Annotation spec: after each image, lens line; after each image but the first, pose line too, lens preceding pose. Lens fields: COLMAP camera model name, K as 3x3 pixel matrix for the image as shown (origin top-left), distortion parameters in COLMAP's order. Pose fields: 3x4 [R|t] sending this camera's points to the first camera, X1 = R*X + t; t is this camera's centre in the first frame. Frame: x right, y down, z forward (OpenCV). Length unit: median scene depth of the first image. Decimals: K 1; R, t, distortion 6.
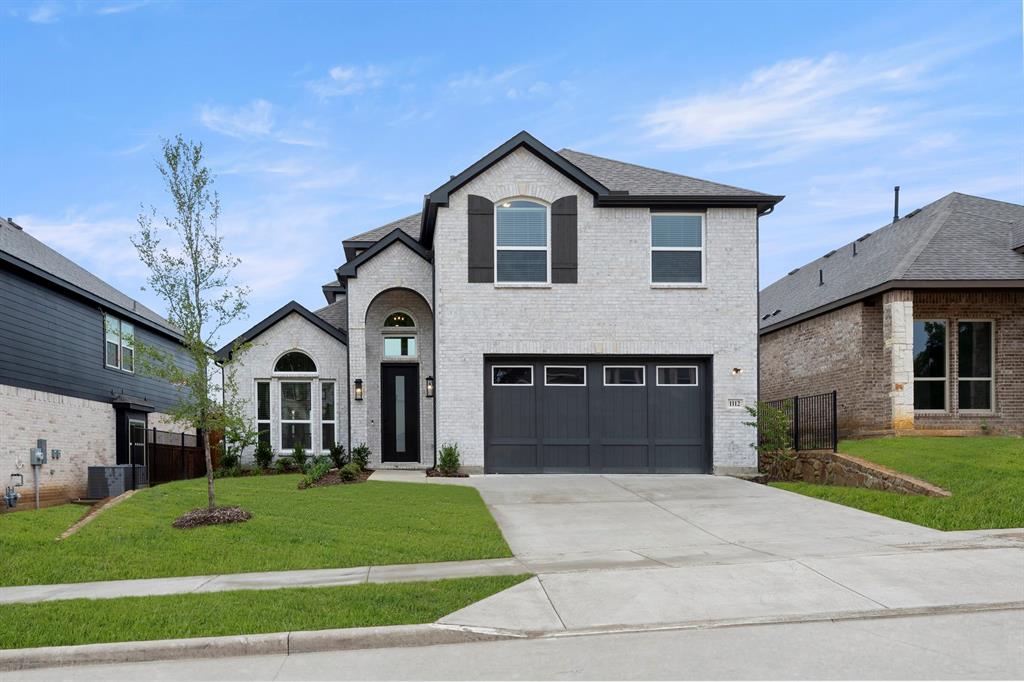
lens RADIAL K [[491.6, 0, 512.1], [0, 491.6, 339.6], [0, 0, 1]] dist [-0.000472, -0.001908]
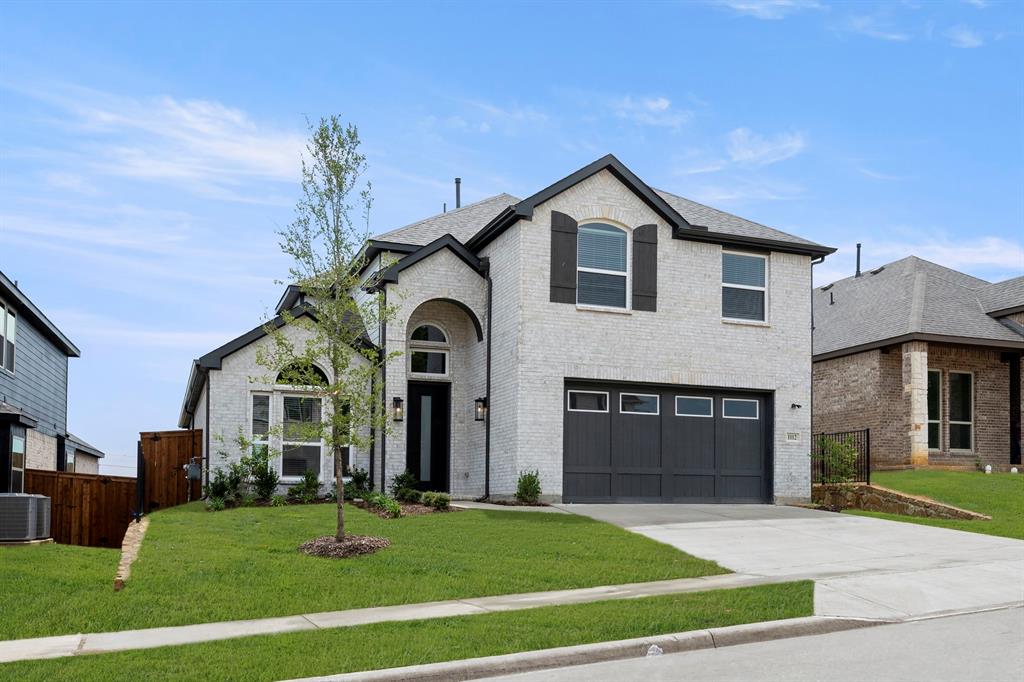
lens RADIAL K [[556.3, 0, 510.1], [0, 556.3, 348.0], [0, 0, 1]] dist [-0.014730, 0.003144]
pose [[0.973230, 0.067764, 0.219616, -0.402629], [-0.061633, 0.997497, -0.034656, 0.015893], [-0.221415, 0.020192, 0.974971, -0.035569]]
